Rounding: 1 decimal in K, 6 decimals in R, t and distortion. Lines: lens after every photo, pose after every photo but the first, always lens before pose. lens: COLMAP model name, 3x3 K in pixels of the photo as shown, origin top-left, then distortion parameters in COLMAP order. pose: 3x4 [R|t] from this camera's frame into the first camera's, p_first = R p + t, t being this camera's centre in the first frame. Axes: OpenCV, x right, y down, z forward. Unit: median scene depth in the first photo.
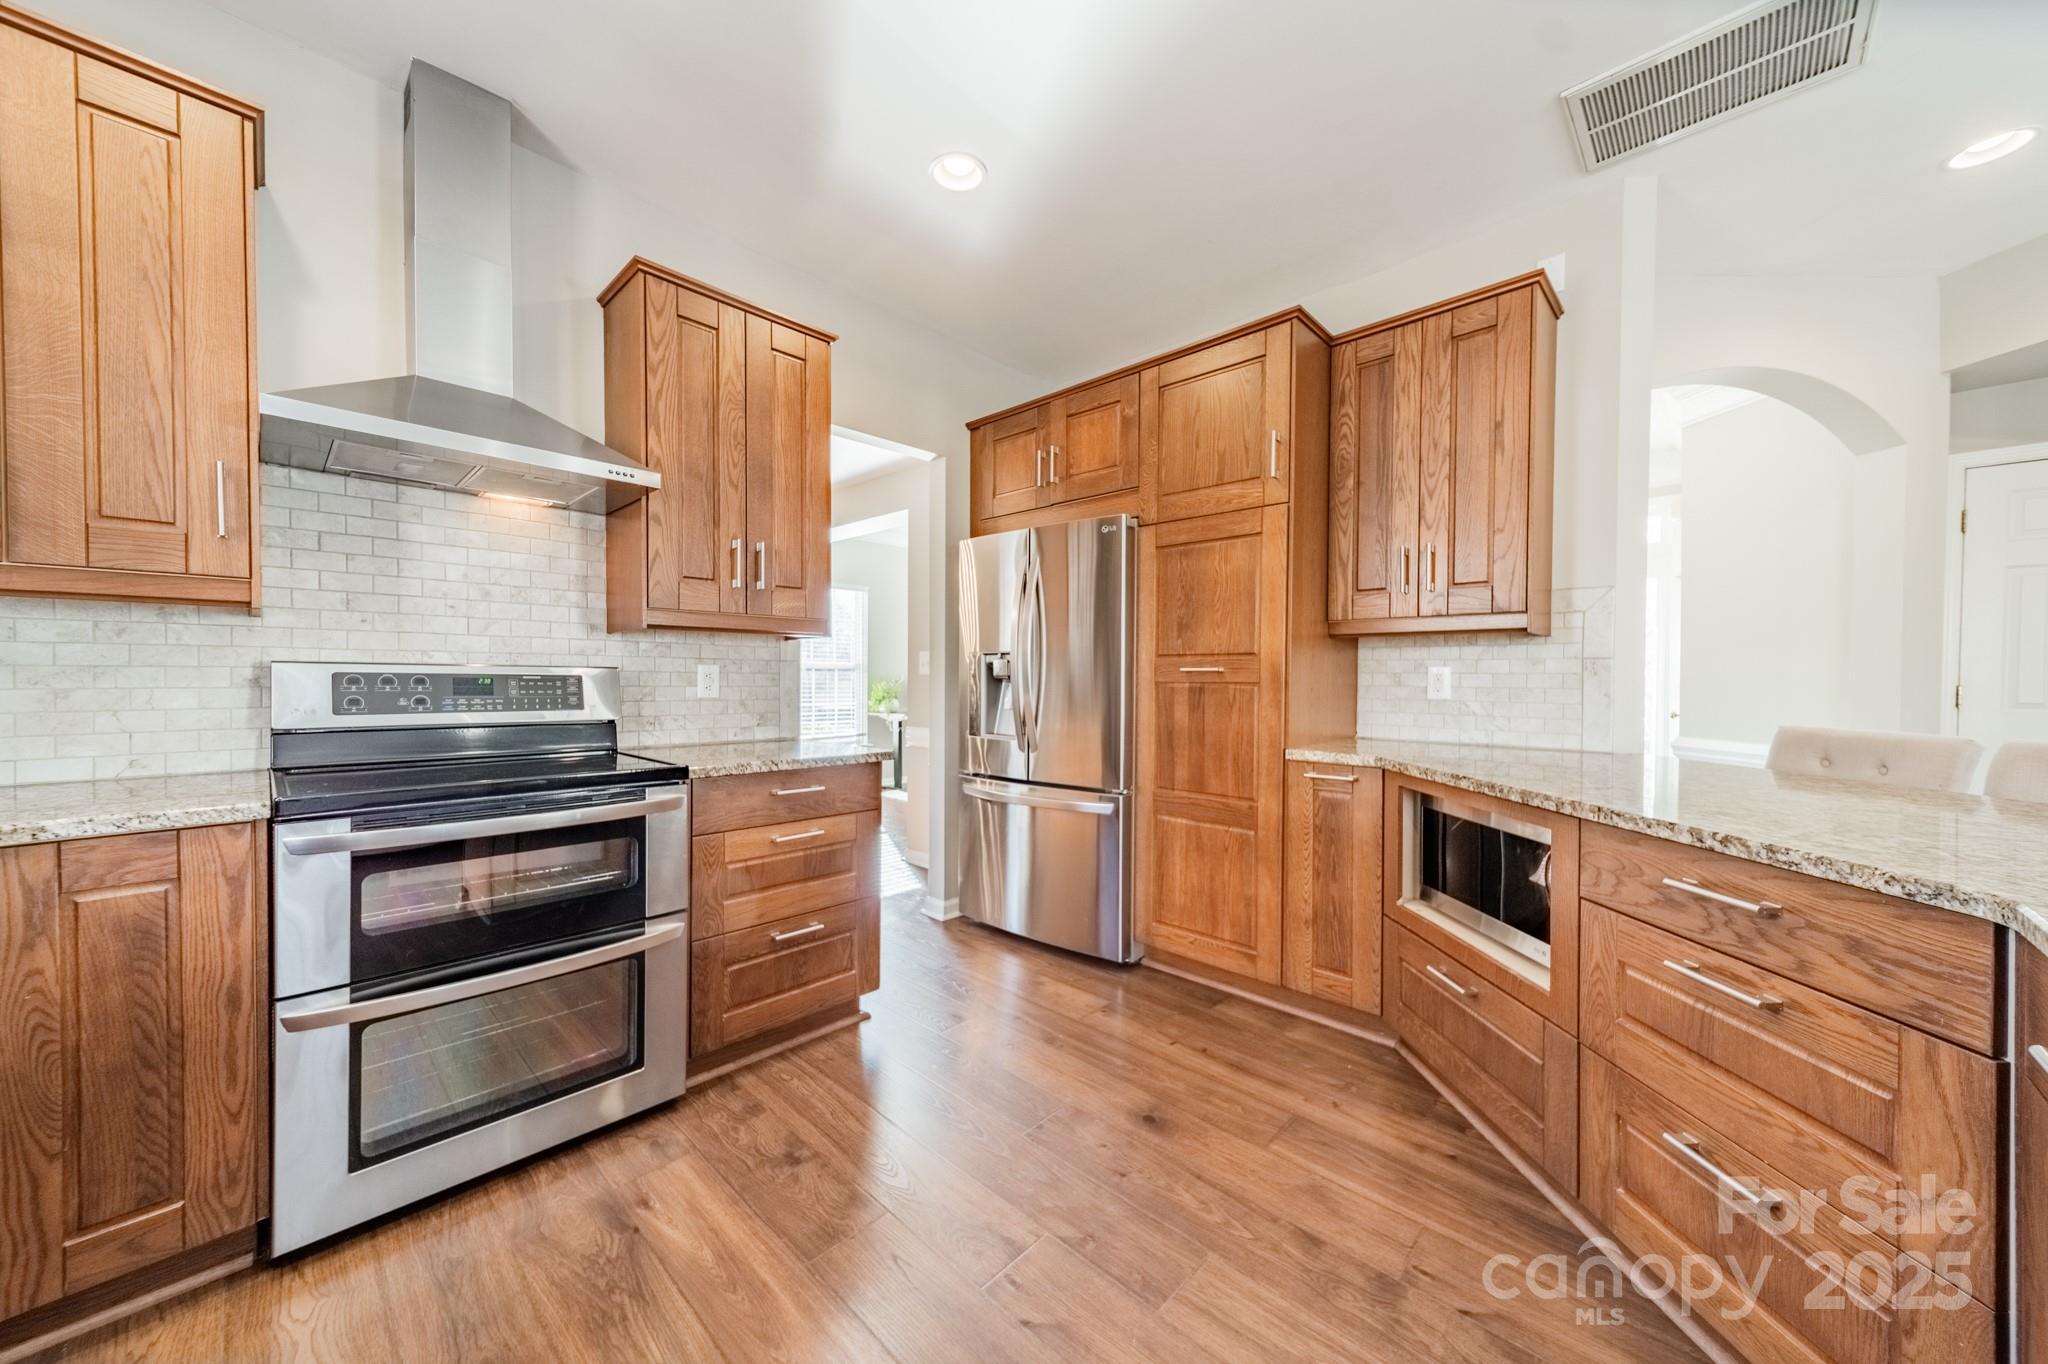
lens RADIAL K [[724.8, 0, 1031.6], [0, 724.8, 685.9], [0, 0, 1]] dist [0.007991, -0.000057]
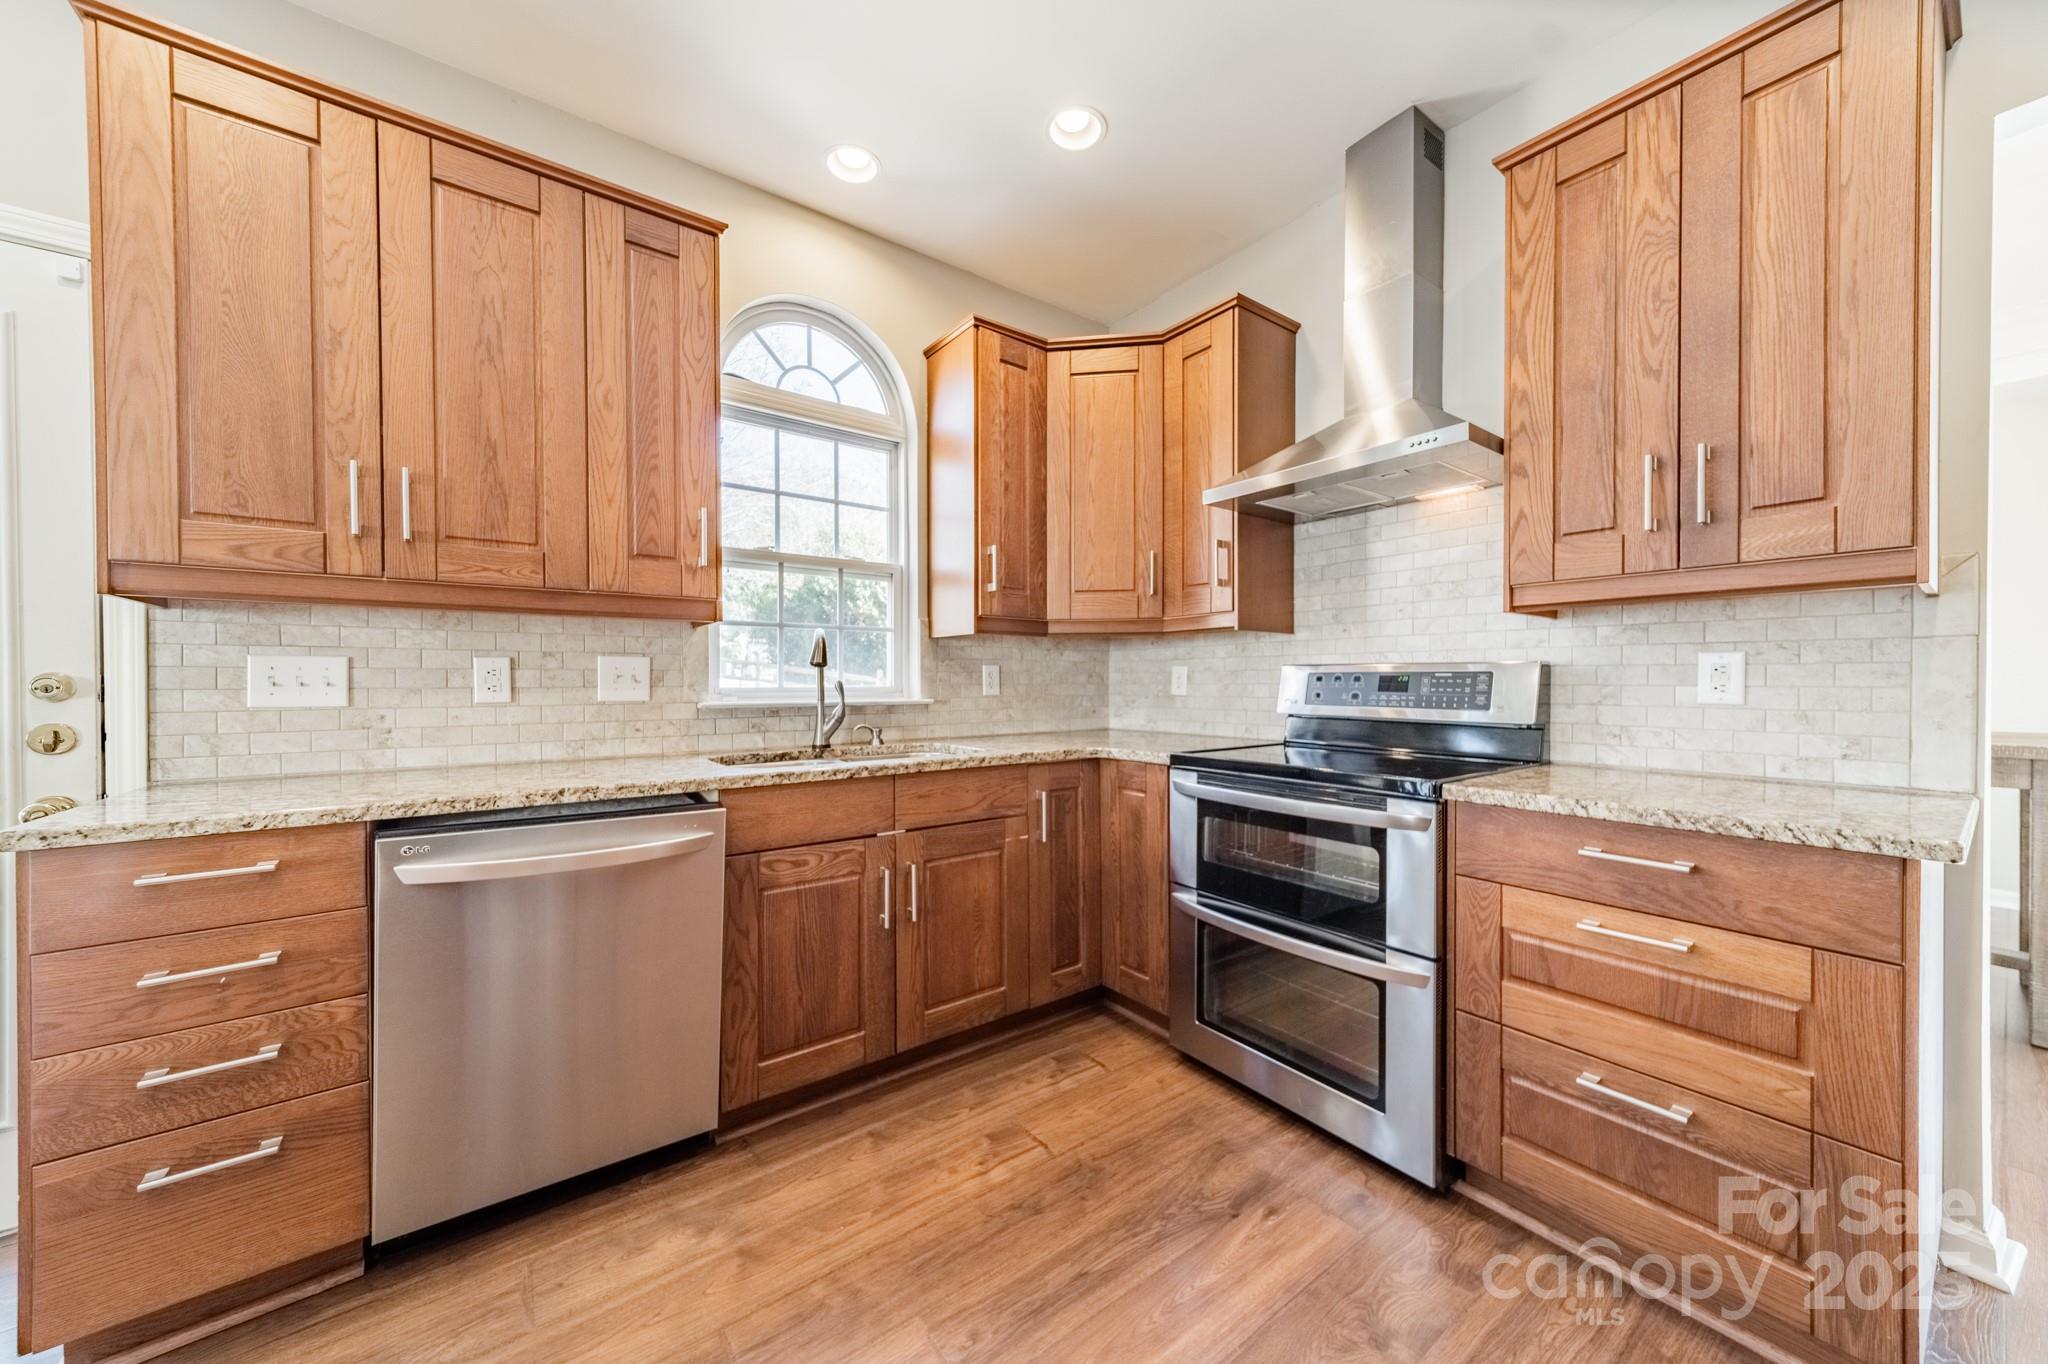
lens RADIAL K [[724.8, 0, 1028.2], [0, 724.8, 688.2], [0, 0, 1]] dist [0.007991, -0.000057]
pose [[-0.172712, 0.005392, -0.984958, 0.325550], [-0.009500, 0.999929, 0.007139, 0.004324], [0.984927, 0.010590, -0.172648, 0.571624]]
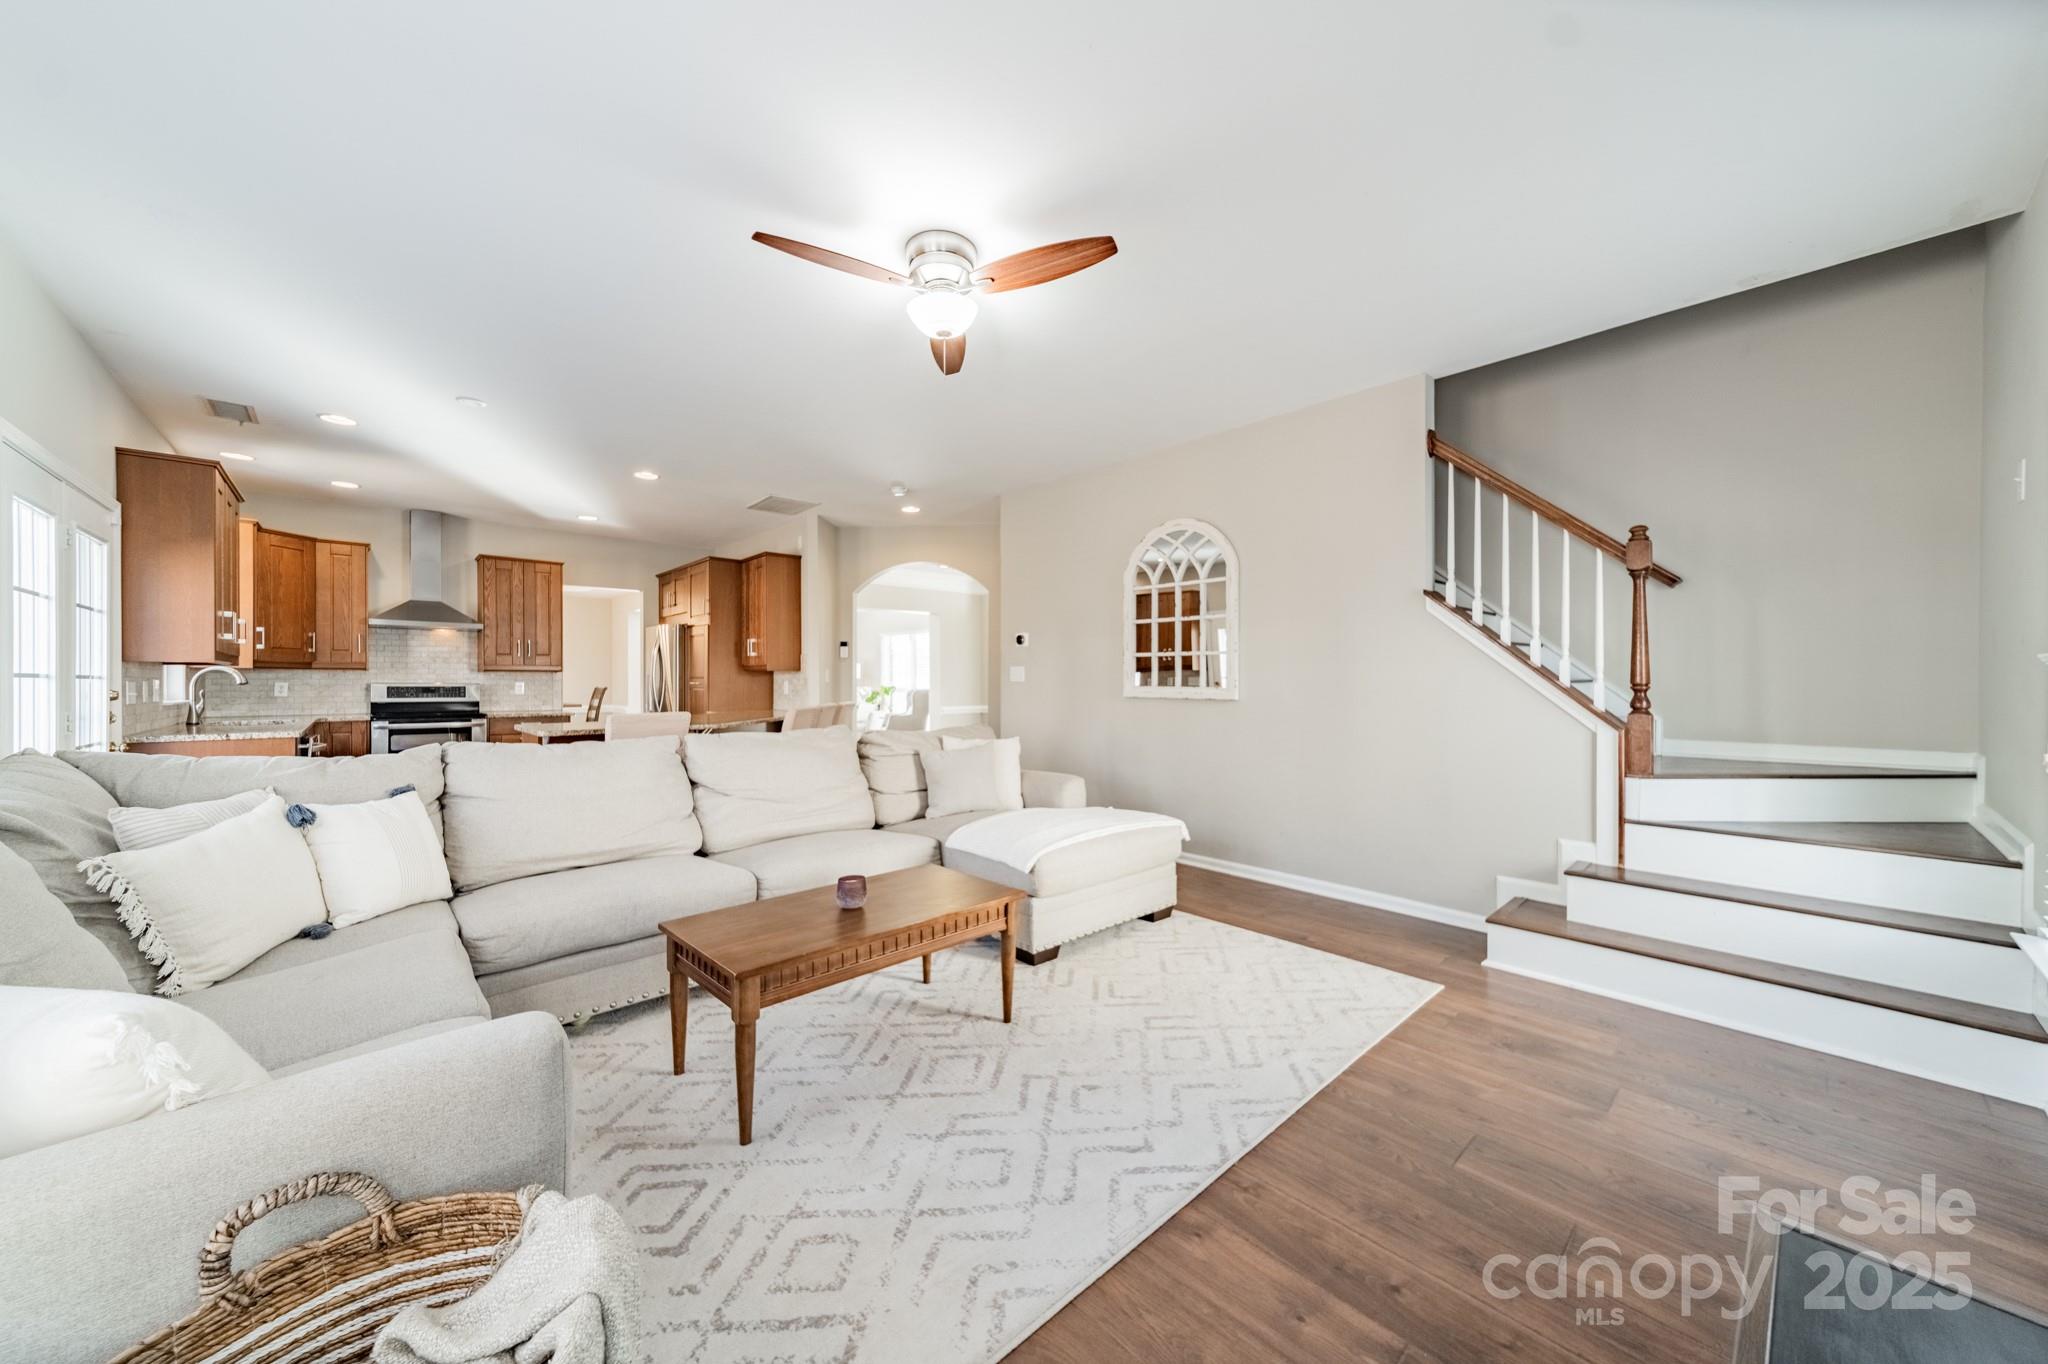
lens RADIAL K [[724.8, 0, 1035.2], [0, 724.8, 682.5], [0, 0, 1]] dist [0.007991, -0.000057]
pose [[0.997964, -0.005395, -0.063553, 1.874011], [0.004601, 0.999910, -0.012621, 0.017361], [0.063615, 0.012303, 0.997899, -1.815619]]
